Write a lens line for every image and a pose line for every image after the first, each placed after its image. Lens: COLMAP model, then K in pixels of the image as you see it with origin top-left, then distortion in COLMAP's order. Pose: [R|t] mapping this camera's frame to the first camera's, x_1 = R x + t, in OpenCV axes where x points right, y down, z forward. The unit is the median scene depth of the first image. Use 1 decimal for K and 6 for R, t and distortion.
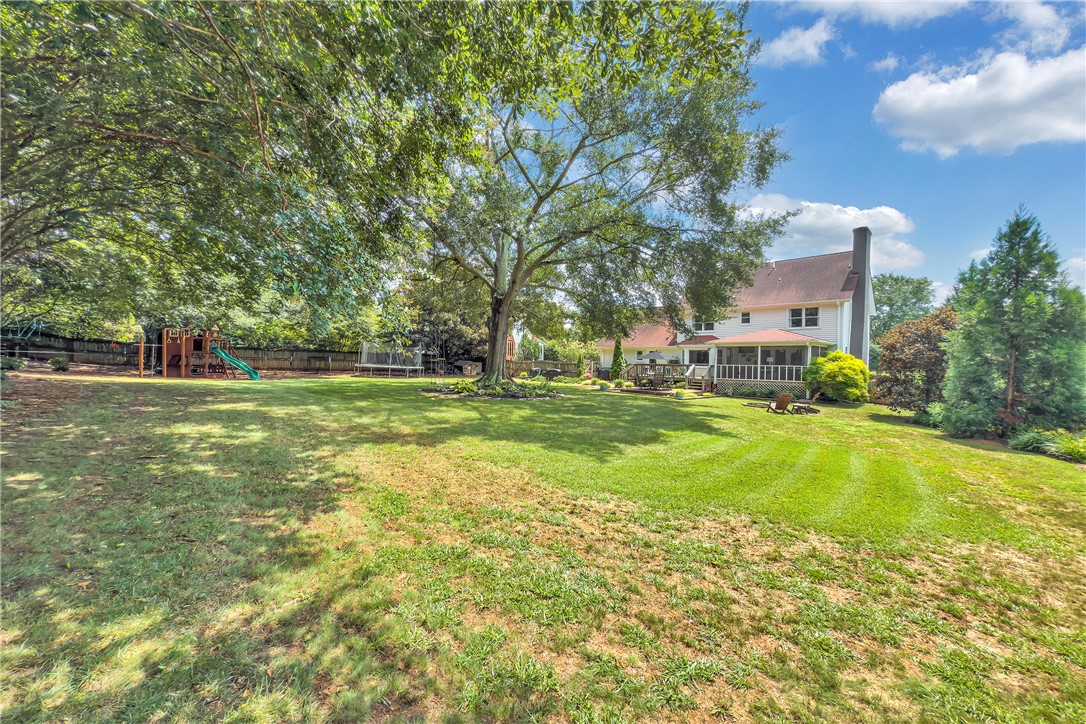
lens RADIAL K [[448.8, 0, 543.0], [0, 448.8, 362.0], [0, 0, 1]] dist [-0.000470, -0.000041]
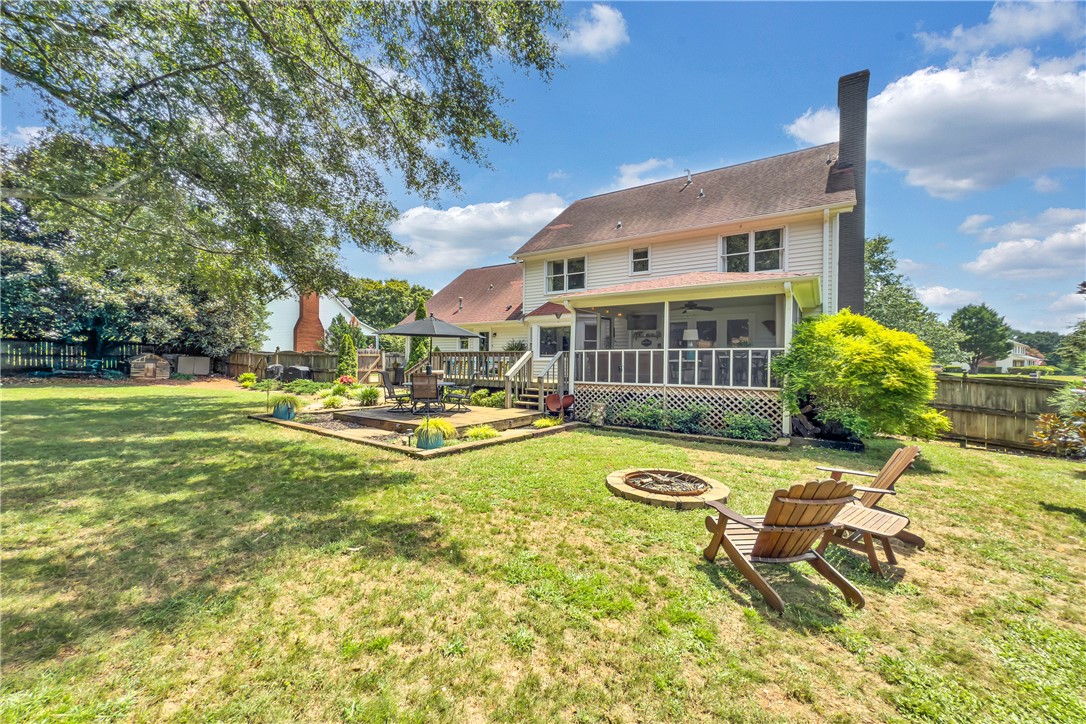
lens RADIAL K [[448.8, 0, 543.0], [0, 448.8, 362.0], [0, 0, 1]] dist [-0.000470, -0.000041]
pose [[0.983569, -0.007754, 0.180365, 0.277371], [0.007925, 0.999969, -0.000229, 0.017288], [-0.180358, 0.001654, 0.983600, 0.576347]]
